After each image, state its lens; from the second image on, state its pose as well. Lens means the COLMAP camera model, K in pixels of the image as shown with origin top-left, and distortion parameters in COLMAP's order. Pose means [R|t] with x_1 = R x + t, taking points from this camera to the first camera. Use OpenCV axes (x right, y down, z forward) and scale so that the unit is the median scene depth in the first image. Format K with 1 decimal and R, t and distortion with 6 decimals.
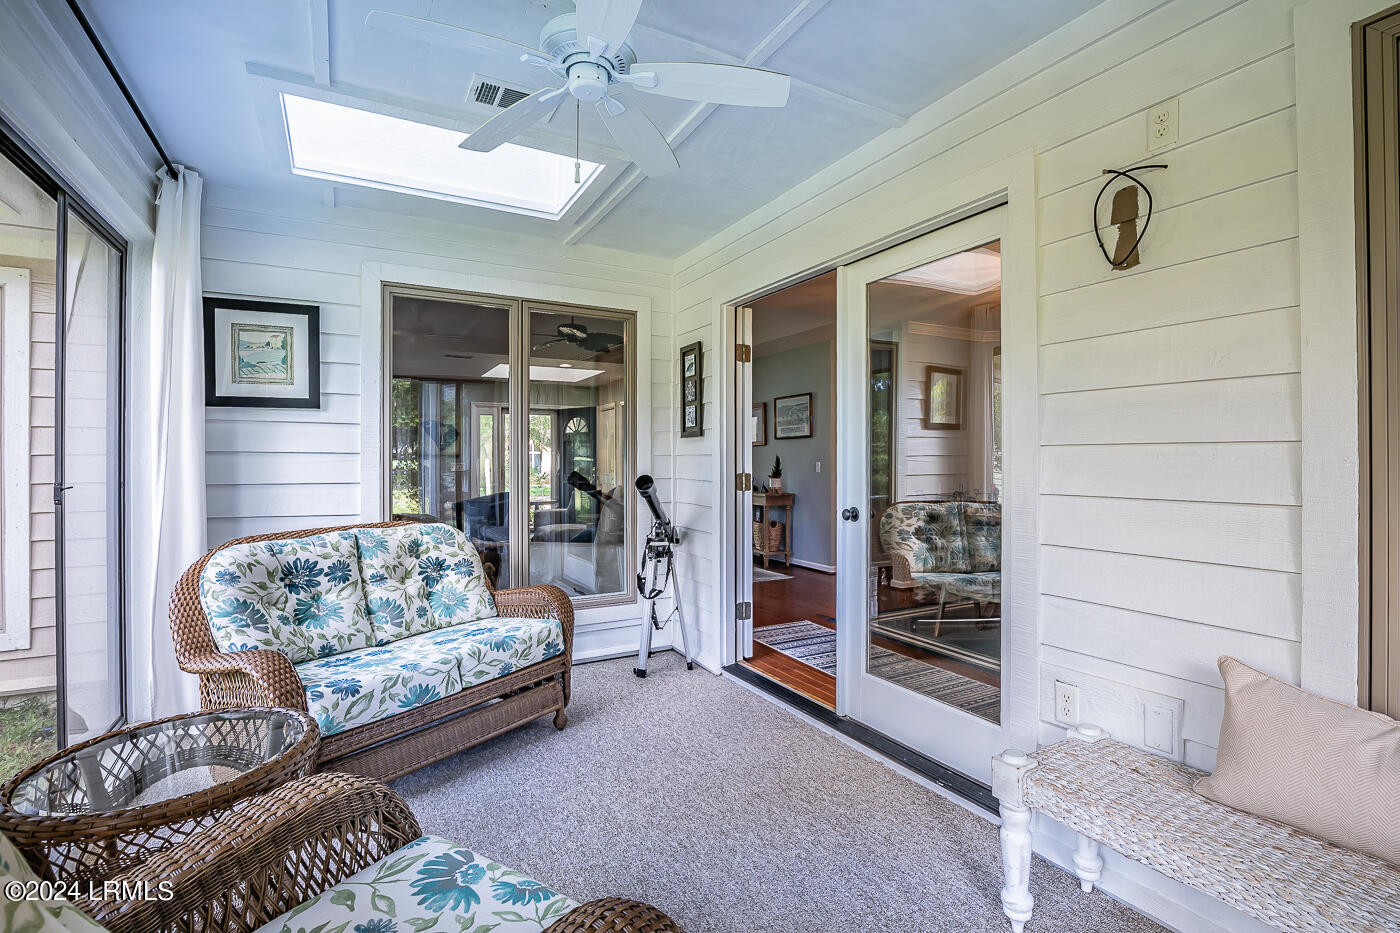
lens RADIAL K [[655.2, 0, 706.2], [0, 655.2, 460.7], [0, 0, 1]] dist [-0.028155, 0.002562]
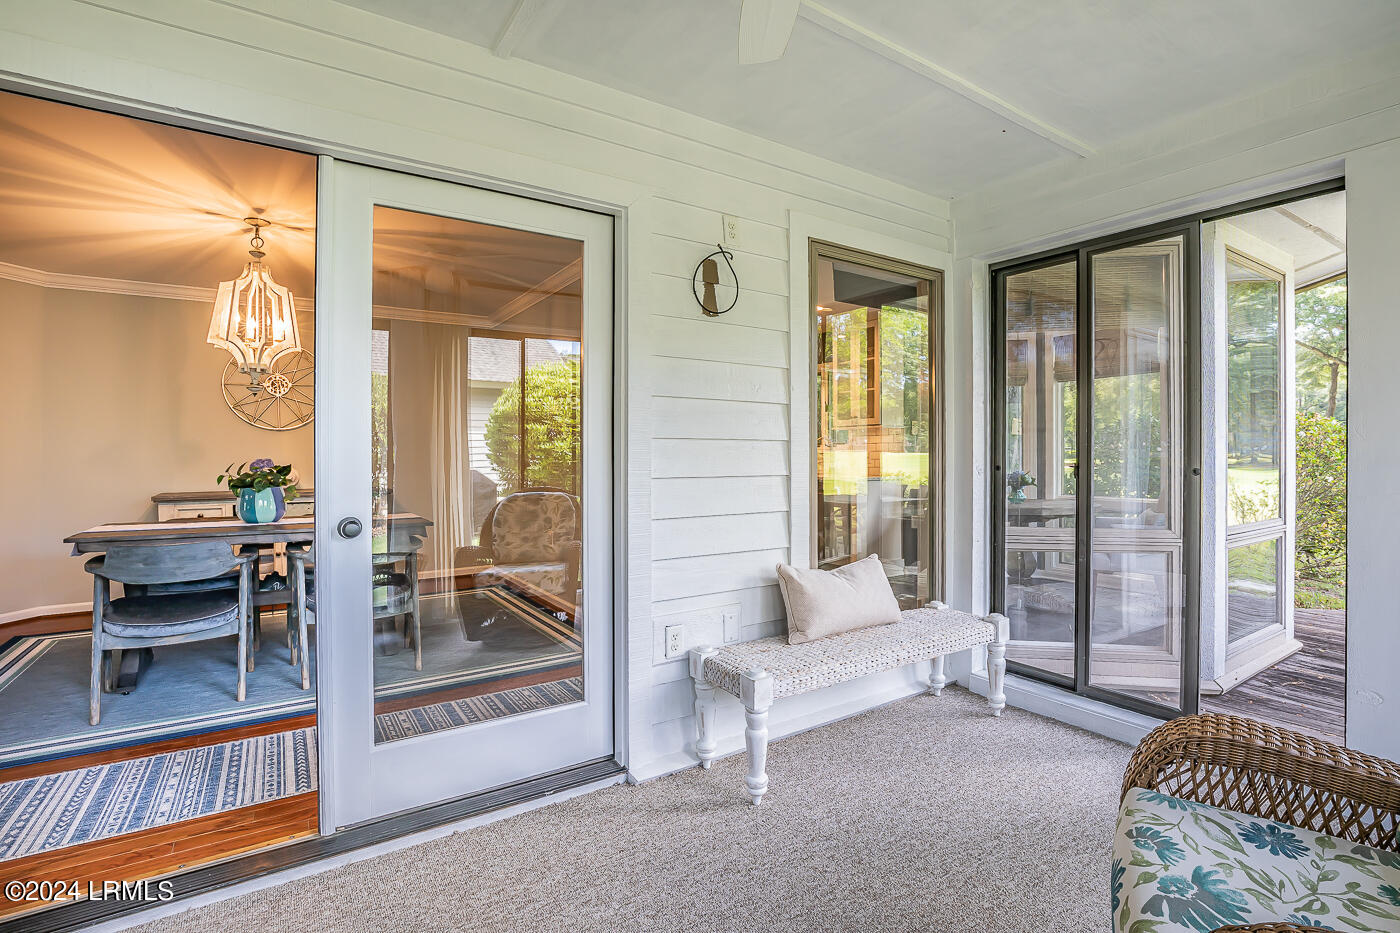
lens RADIAL K [[655.2, 0, 704.7], [0, 655.2, 457.7], [0, 0, 1]] dist [-0.028155, 0.002562]
pose [[-0.072261, -0.002316, 0.997383, -0.195123], [0.000631, 0.999997, 0.002368, 0.002811], [-0.997386, 0.000801, -0.072259, 0.276141]]
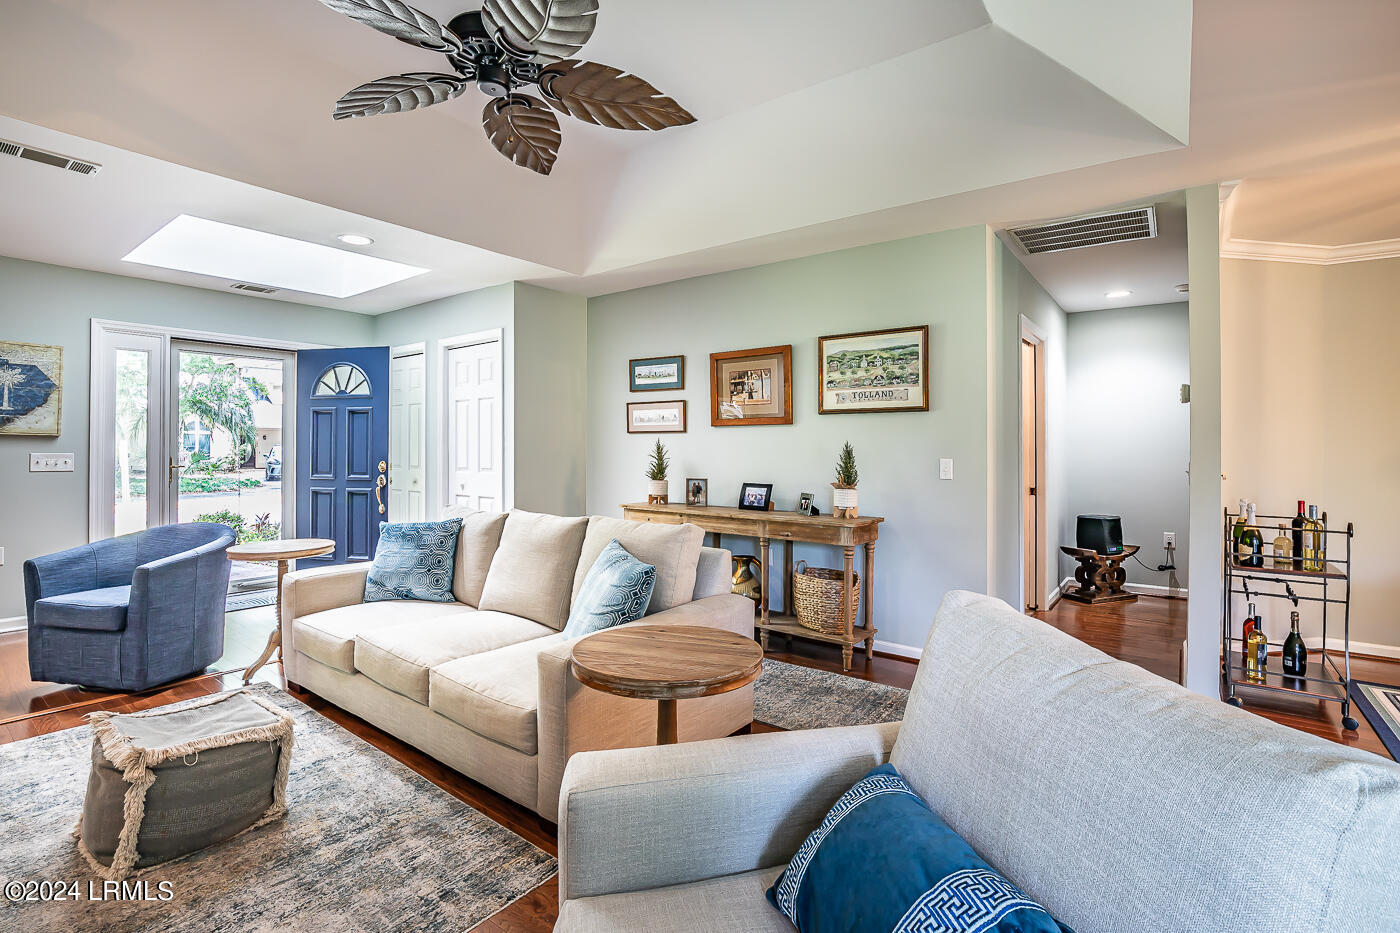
lens RADIAL K [[655.2, 0, 703.8], [0, 655.2, 445.4], [0, 0, 1]] dist [-0.028155, 0.002562]
pose [[0.914328, 0.004894, 0.404944, -0.212387], [-0.006338, 0.999977, 0.002225, -0.007981], [-0.404924, -0.004601, 0.914339, 0.593960]]
